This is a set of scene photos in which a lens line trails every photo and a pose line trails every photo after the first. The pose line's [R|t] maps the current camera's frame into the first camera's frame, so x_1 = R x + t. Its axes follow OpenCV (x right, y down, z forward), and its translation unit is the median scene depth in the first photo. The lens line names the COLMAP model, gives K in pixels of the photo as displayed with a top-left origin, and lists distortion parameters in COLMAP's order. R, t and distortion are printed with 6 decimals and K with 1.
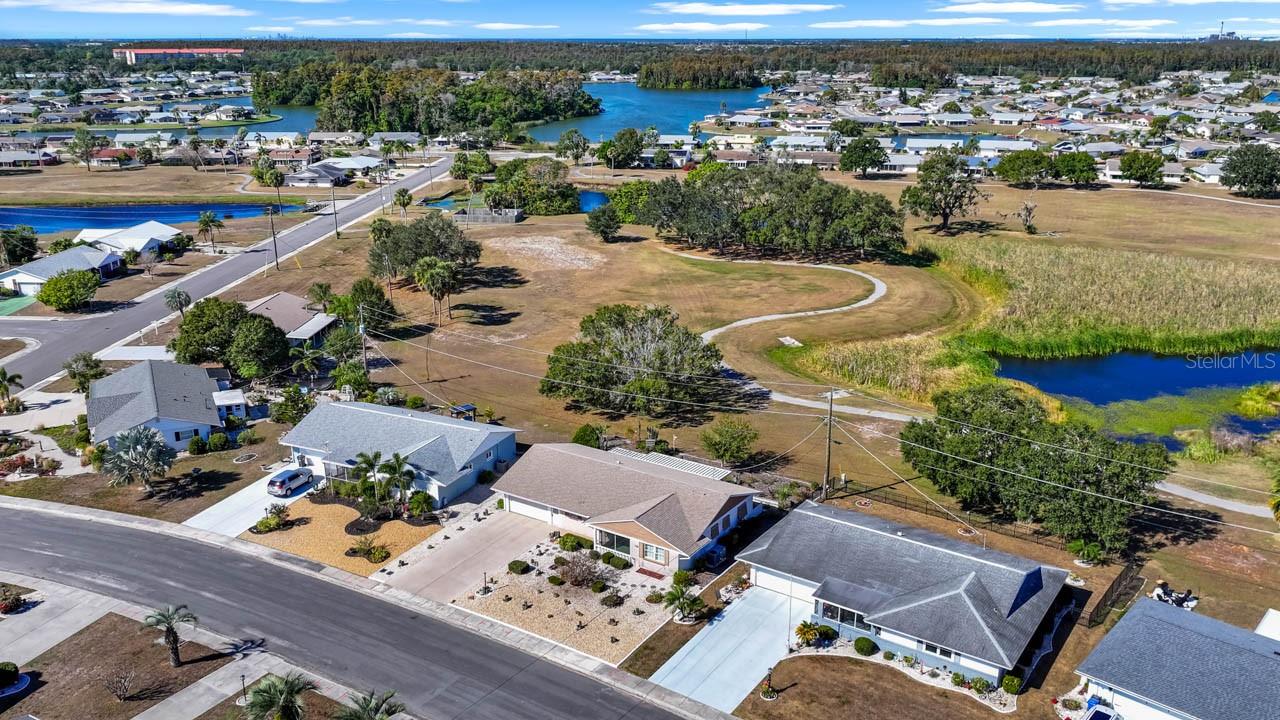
lens RADIAL K [[1050.0, 0, 640.0], [0, 1050.0, 360.0], [0, 0, 1]] dist [0.006553, -0.000530]
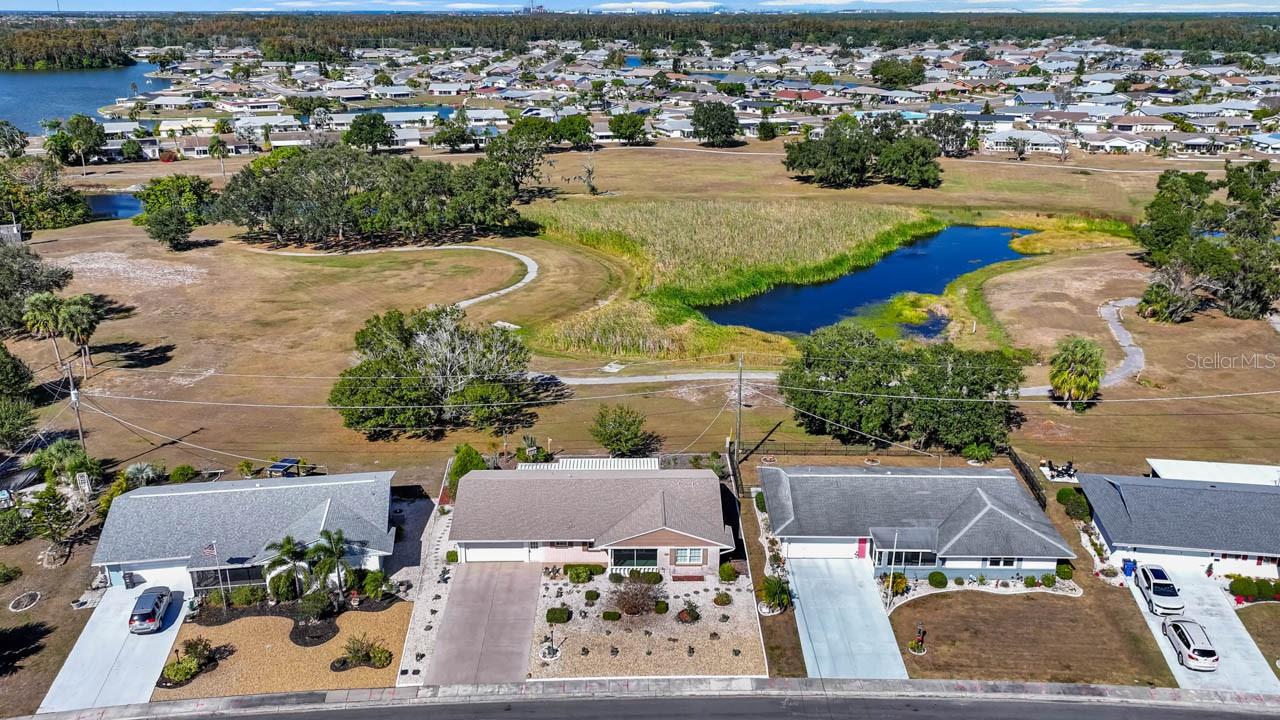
lens RADIAL K [[1050.0, 0, 640.0], [0, 1050.0, 360.0], [0, 0, 1]] dist [0.006553, -0.000530]
pose [[0.827889, -0.177541, 0.532051, -0.461879], [0.165137, 0.983691, 0.071291, -0.058850], [-0.536031, 0.028841, 0.843705, 0.212772]]
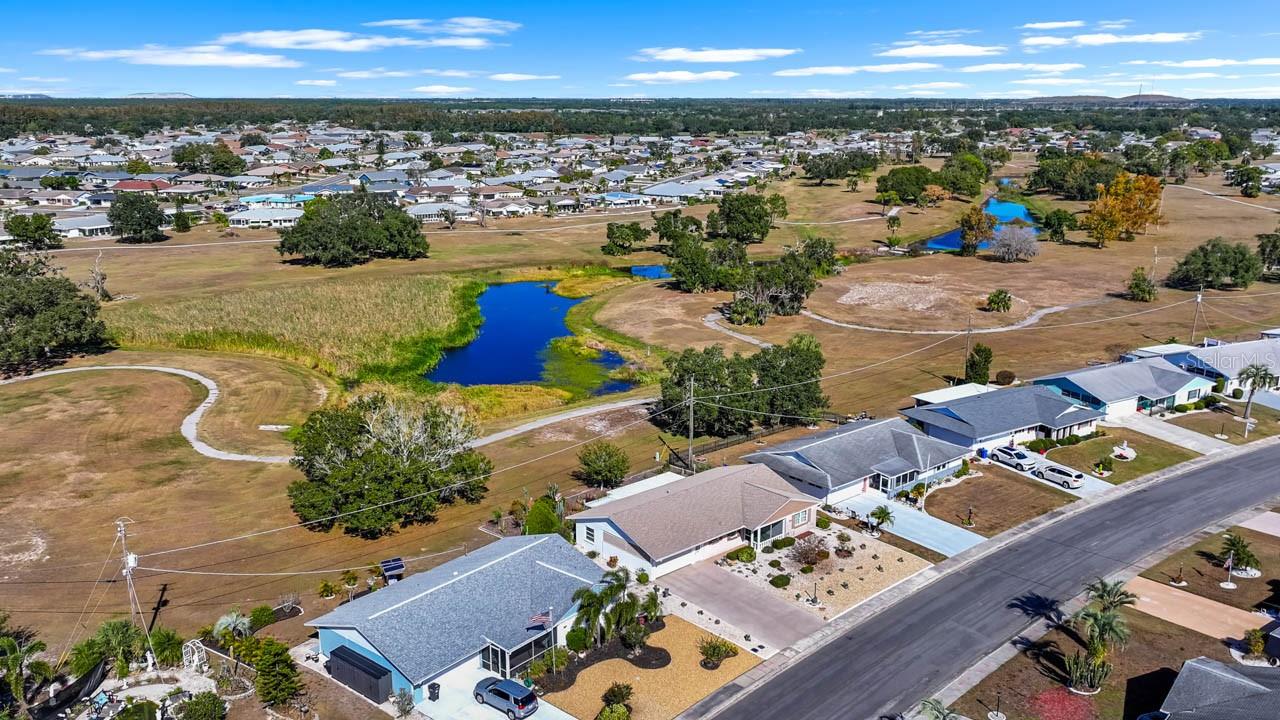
lens RADIAL K [[1050.0, 0, 640.0], [0, 1050.0, 360.0], [0, 0, 1]] dist [0.006553, -0.000530]
pose [[0.246798, -0.236359, 0.939801, -1.064255], [0.284075, 0.944841, 0.163026, -0.225338], [-0.926495, 0.226739, 0.300328, 0.722439]]
